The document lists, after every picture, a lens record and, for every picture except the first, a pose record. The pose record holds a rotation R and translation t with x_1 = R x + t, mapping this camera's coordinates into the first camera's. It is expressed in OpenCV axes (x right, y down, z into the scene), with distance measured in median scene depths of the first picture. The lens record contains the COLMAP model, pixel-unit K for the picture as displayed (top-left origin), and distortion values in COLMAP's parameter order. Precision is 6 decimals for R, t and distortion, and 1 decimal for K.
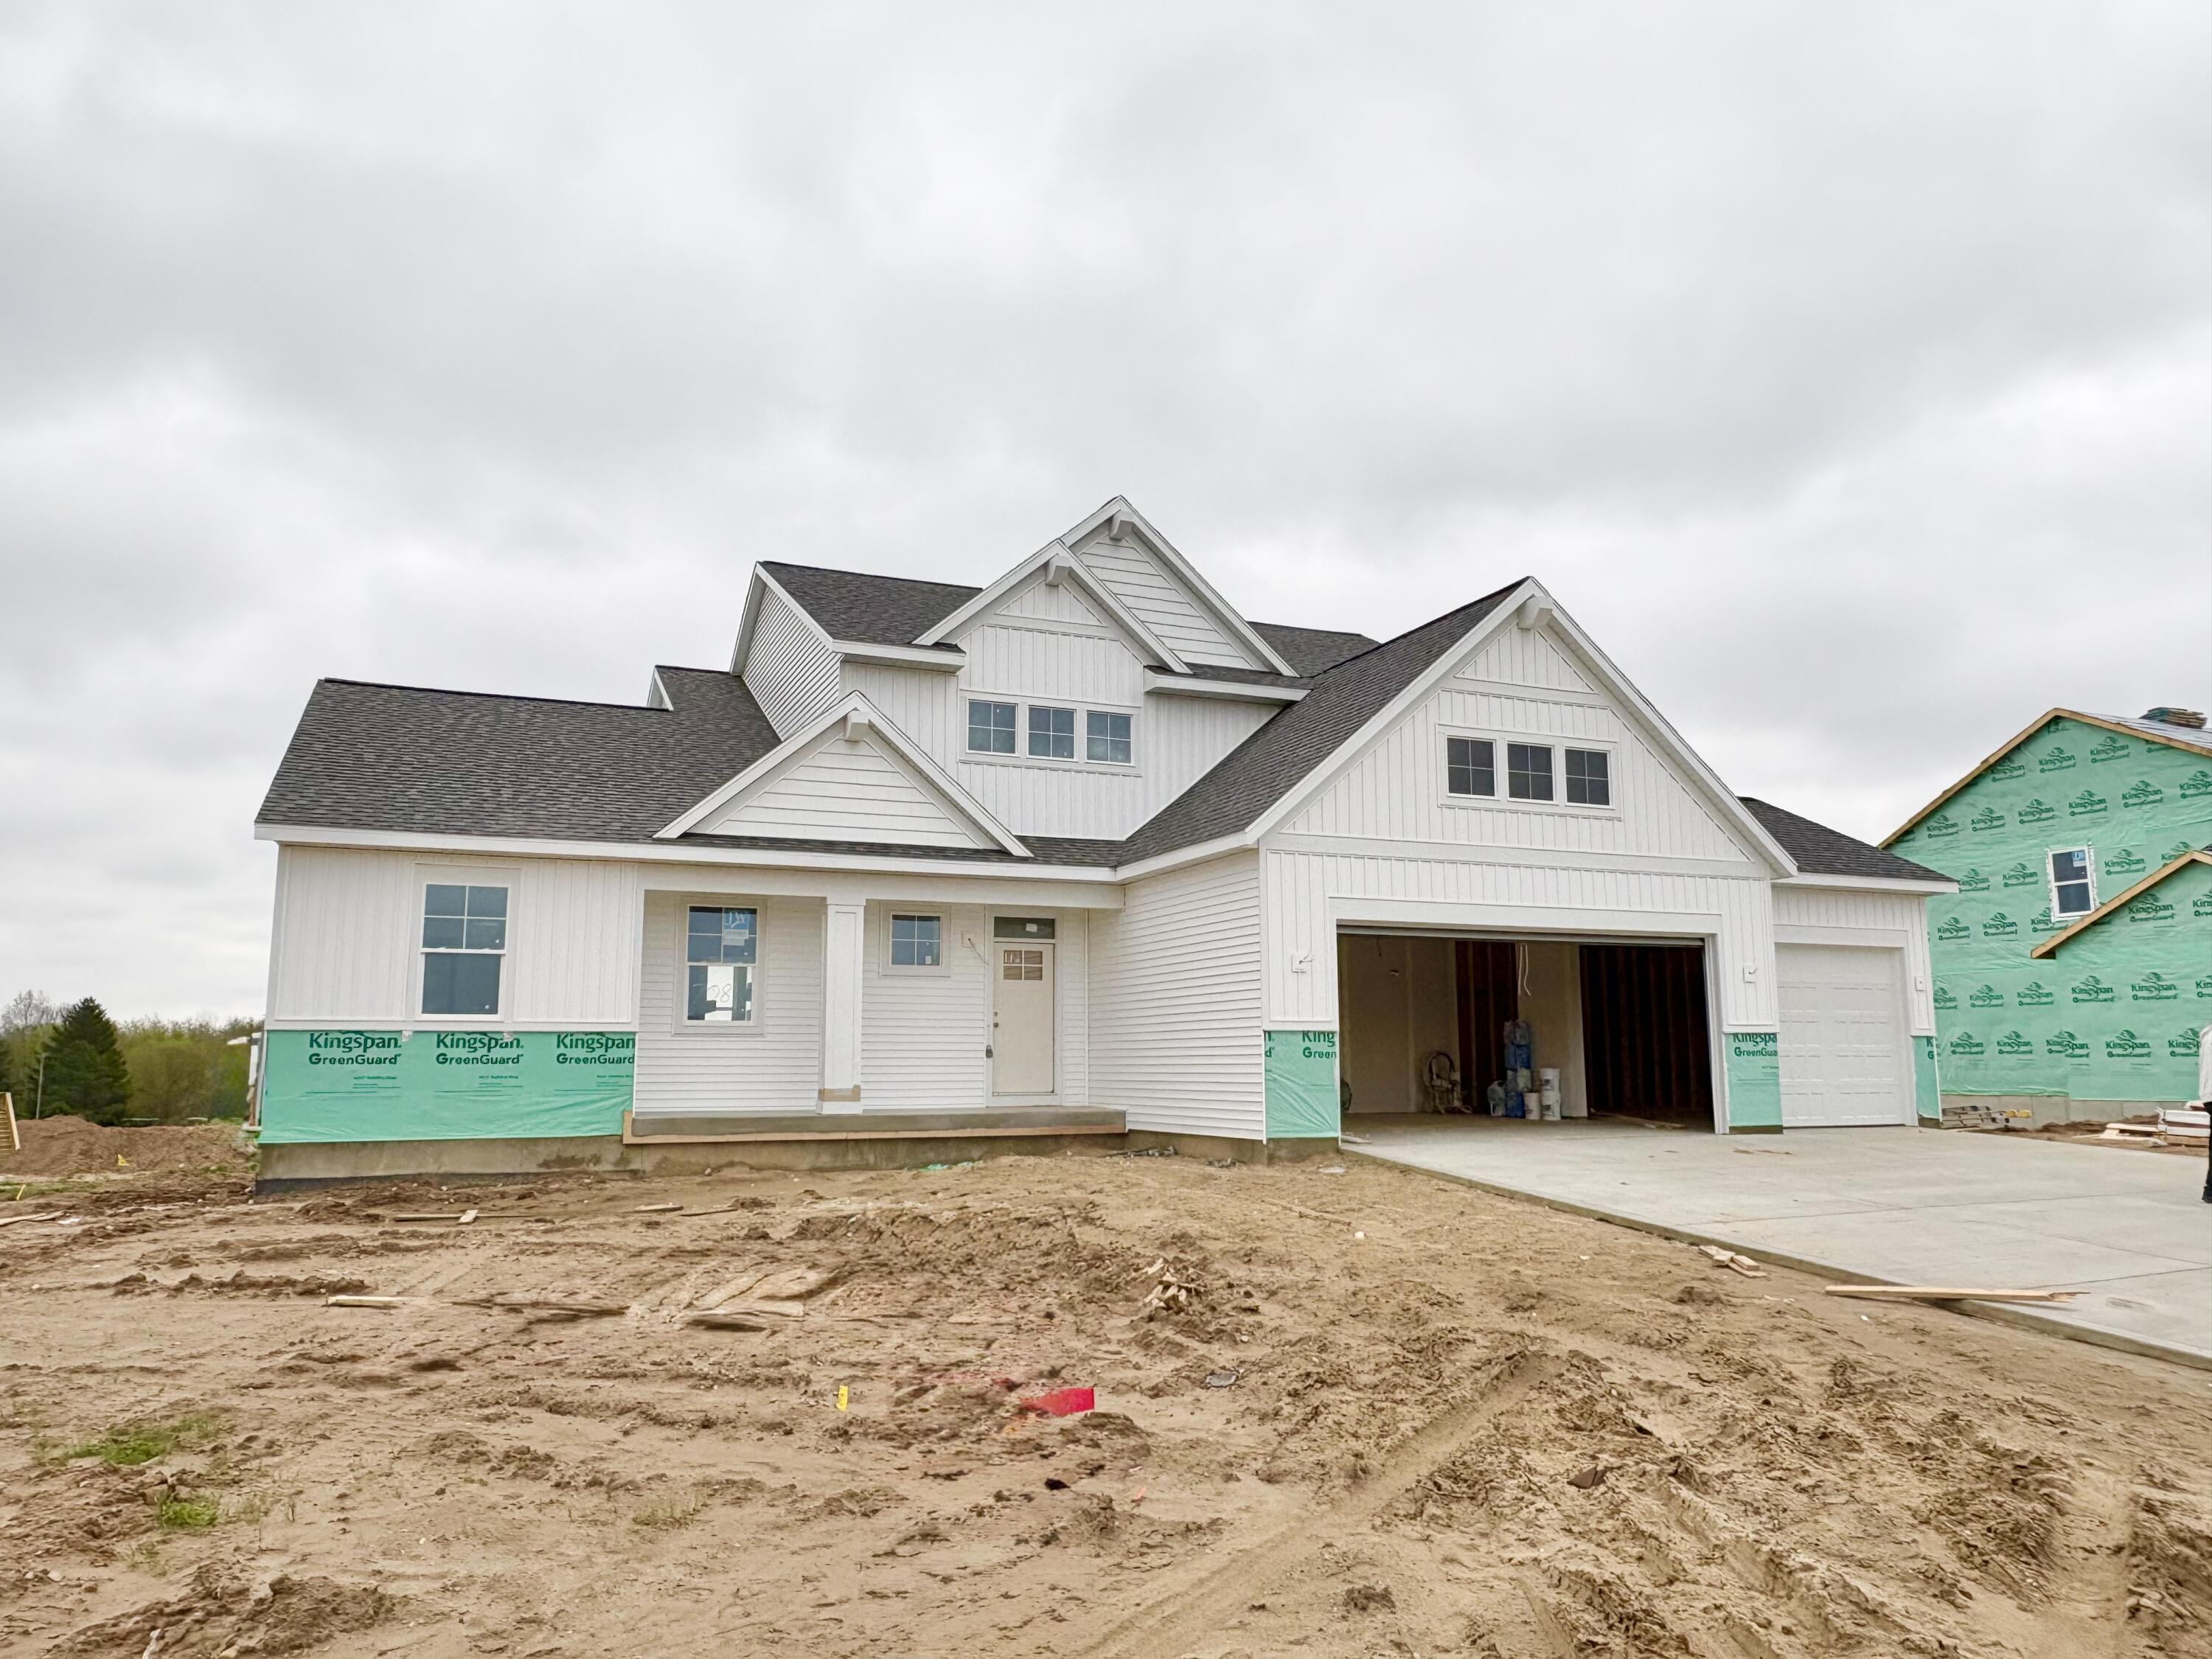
lens RADIAL K [[1547.0, 0, 1100.7], [0, 1547.0, 832.9], [0, 0, 1]] dist [-0.001102, -0.000647]
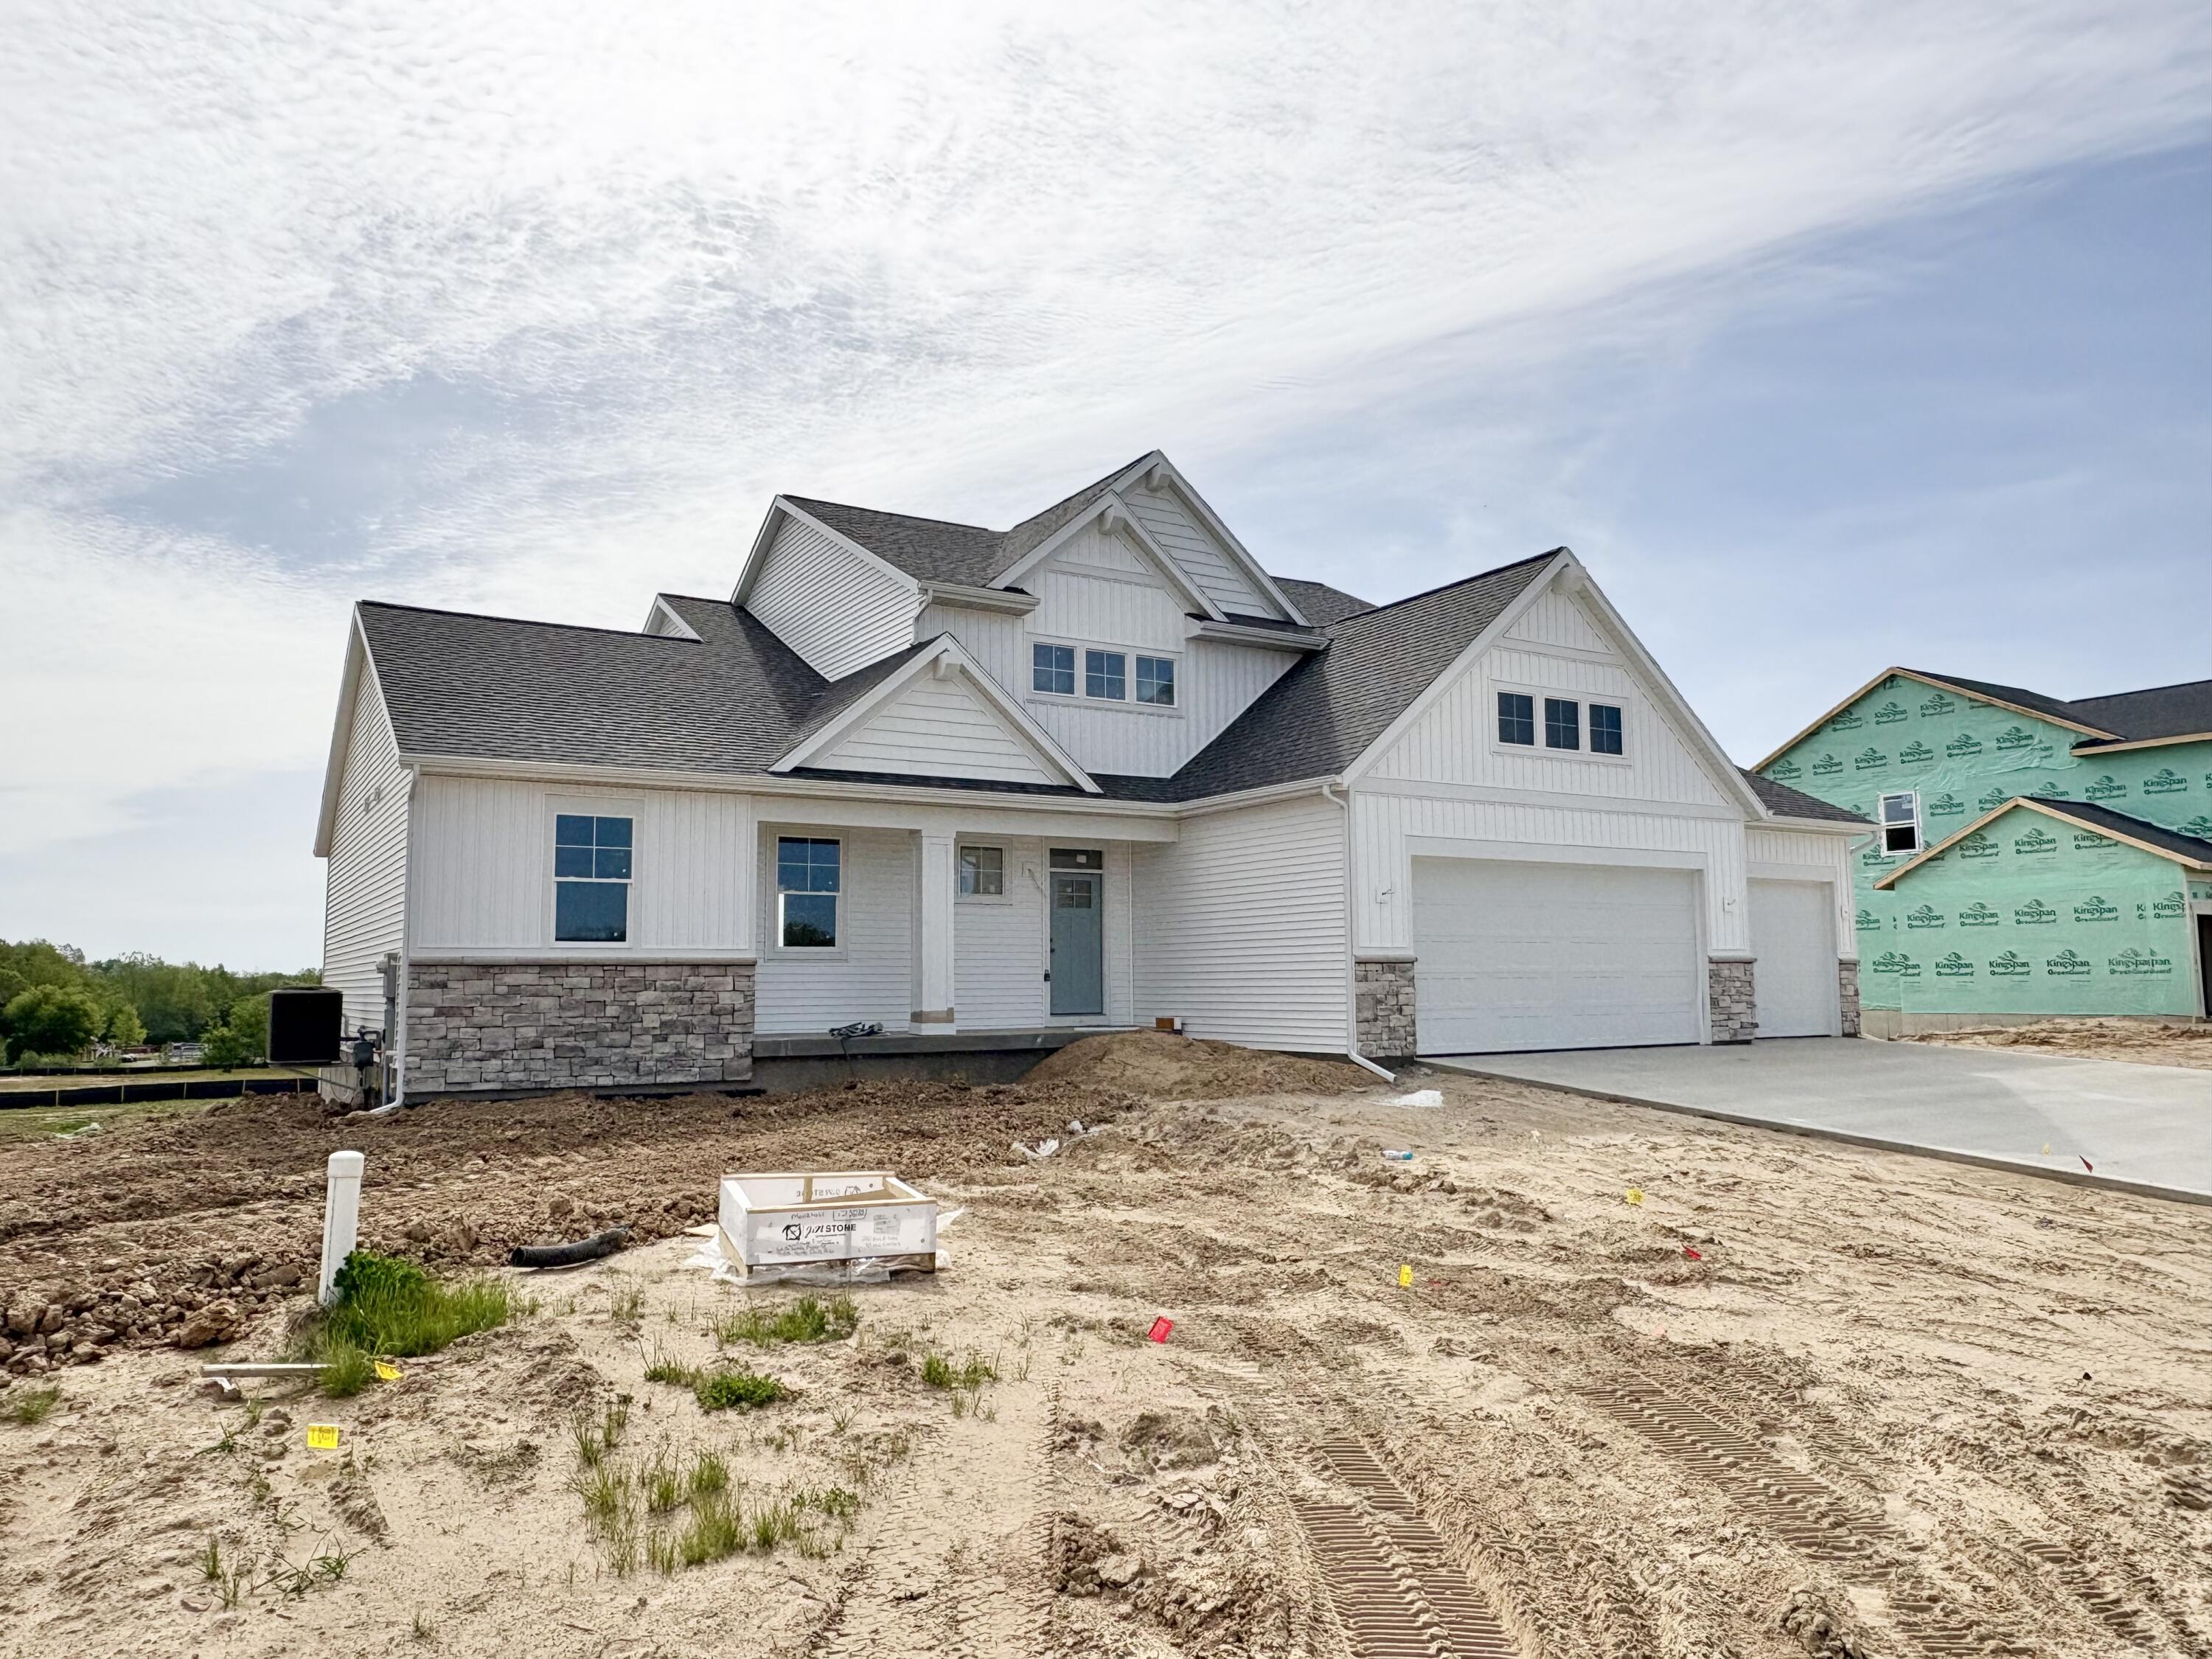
lens RADIAL K [[1547.0, 0, 1088.9], [0, 1547.0, 833.5], [0, 0, 1]] dist [-0.001102, -0.000647]
pose [[0.988838, 0.009732, 0.148677, -0.211767], [-0.017320, 0.998608, 0.049829, -0.009806], [-0.147985, -0.051848, 0.987630, -0.051353]]
